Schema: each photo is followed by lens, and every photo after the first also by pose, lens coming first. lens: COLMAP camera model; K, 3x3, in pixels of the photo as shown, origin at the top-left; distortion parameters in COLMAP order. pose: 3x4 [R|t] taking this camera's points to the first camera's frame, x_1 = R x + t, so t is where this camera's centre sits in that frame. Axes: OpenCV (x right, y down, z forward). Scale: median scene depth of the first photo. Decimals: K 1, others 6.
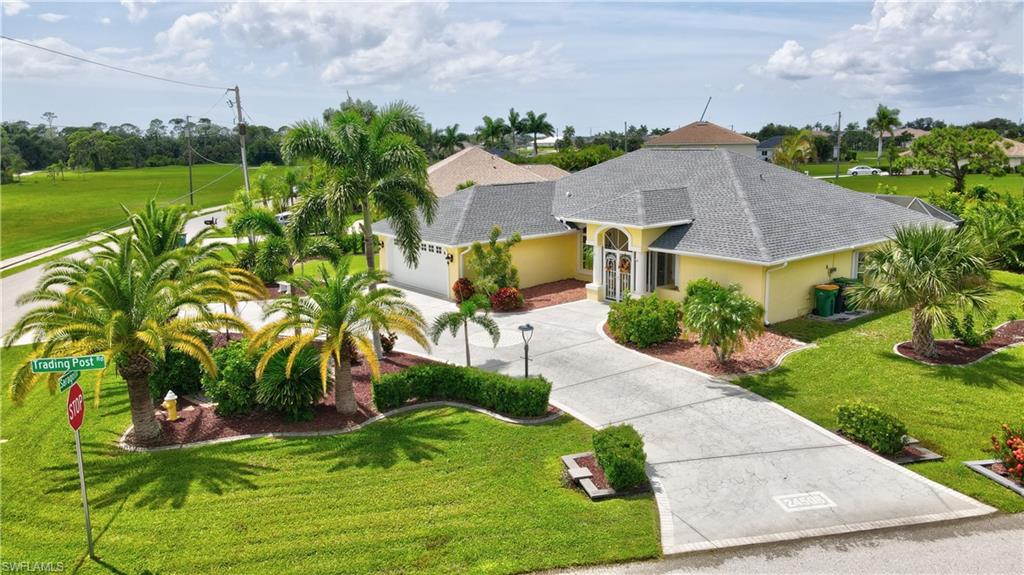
lens RADIAL K [[756.6, 0, 512.0], [0, 756.6, 287.5], [0, 0, 1]] dist [0.002735, 0.034293]
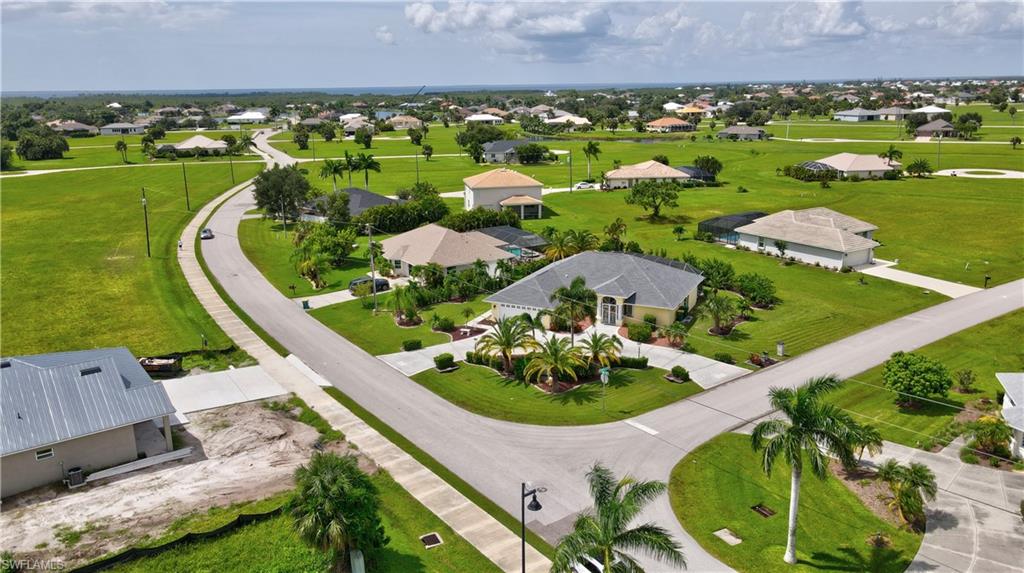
lens RADIAL K [[760.4, 0, 509.7], [0, 760.4, 287.4], [0, 0, 1]] dist [-0.004258, 0.043244]
pose [[0.904952, -0.104772, 0.412413, -1.602994], [0.078855, 0.993717, 0.079420, -0.437791], [-0.418143, -0.039350, 0.907528, -1.602772]]
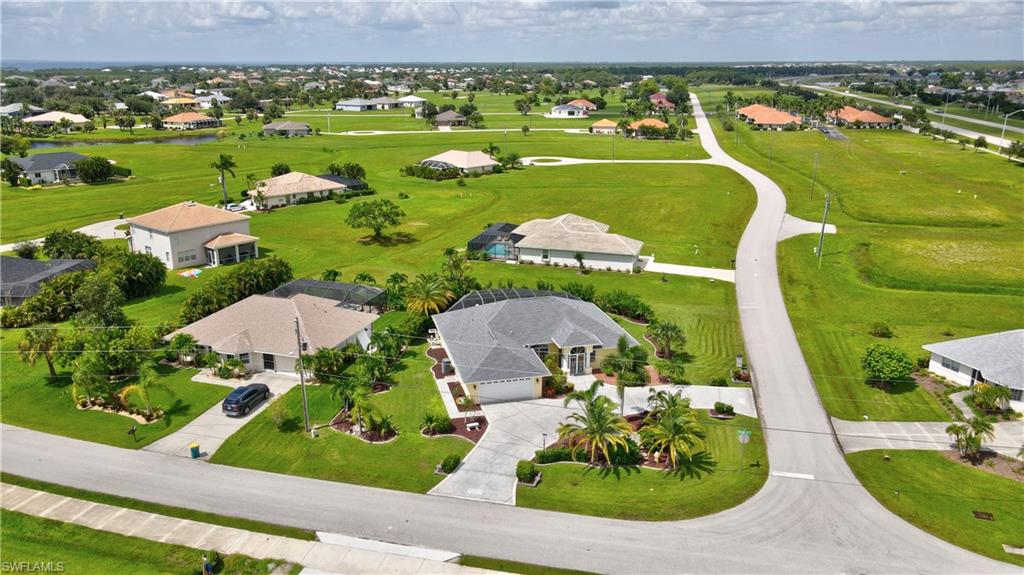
lens RADIAL K [[756.6, 0, 512.0], [0, 756.6, 287.5], [0, 0, 1]] dist [0.002735, 0.034293]
pose [[0.404826, -0.243985, 0.881242, -2.661525], [0.165767, 0.967358, 0.191678, -0.983384], [-0.899243, 0.068484, 0.432056, 0.121451]]
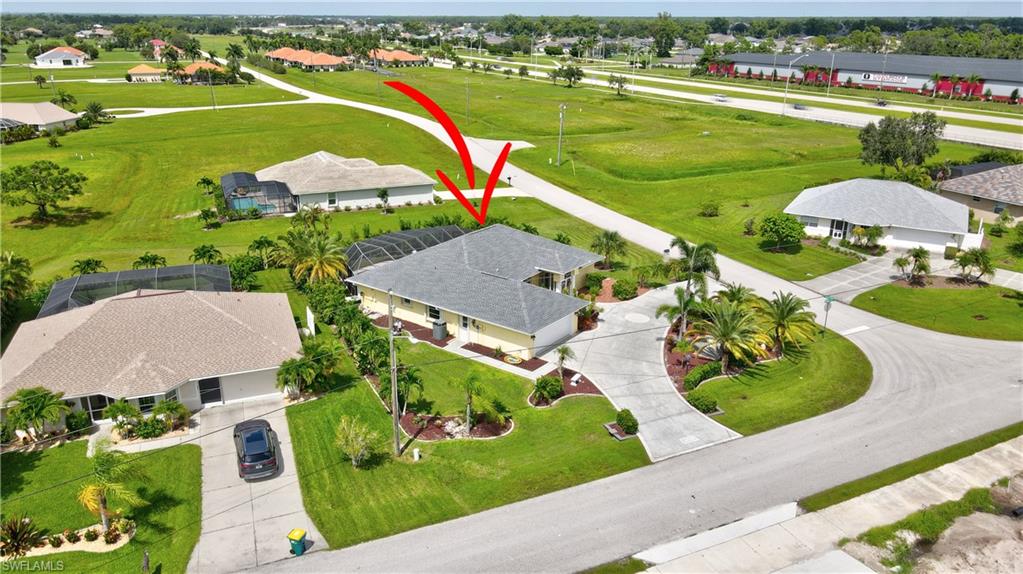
lens RADIAL K [[756.9, 0, 509.4], [0, 756.9, 286.4], [0, 0, 1]] dist [0.008182, 0.009135]
pose [[-0.259281, -0.307795, 0.915443, -2.307720], [0.184266, 0.914681, 0.359729, -1.069174], [-0.948061, 0.261956, -0.180443, 1.969185]]
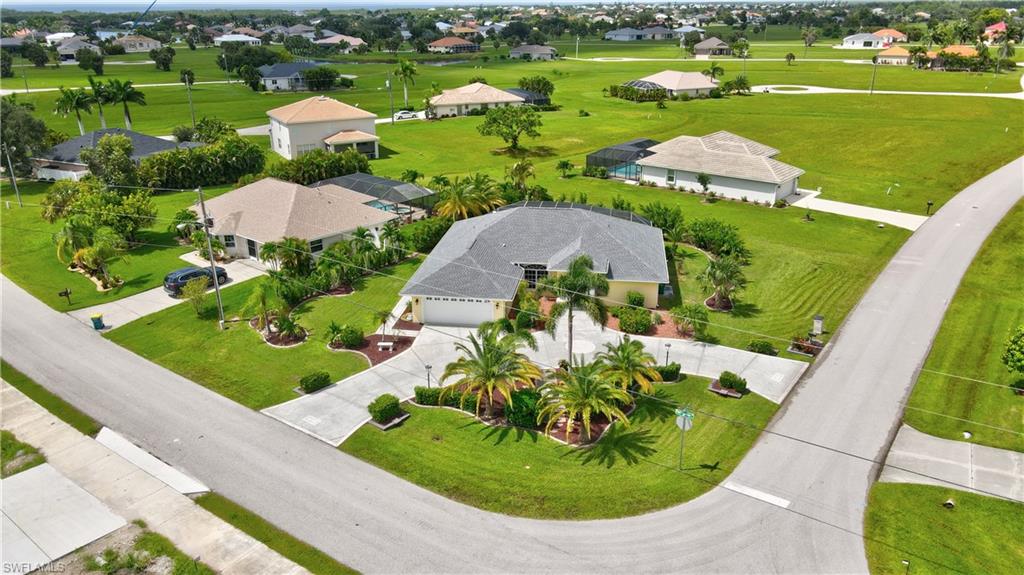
lens RADIAL K [[760.4, 0, 509.7], [0, 760.4, 288.4], [0, 0, 1]] dist [-0.004258, 0.043244]
pose [[0.726184, -0.228424, 0.648444, -1.557096], [0.123635, 0.971203, 0.203664, -0.562310], [-0.676293, -0.067727, 0.733513, -0.369993]]
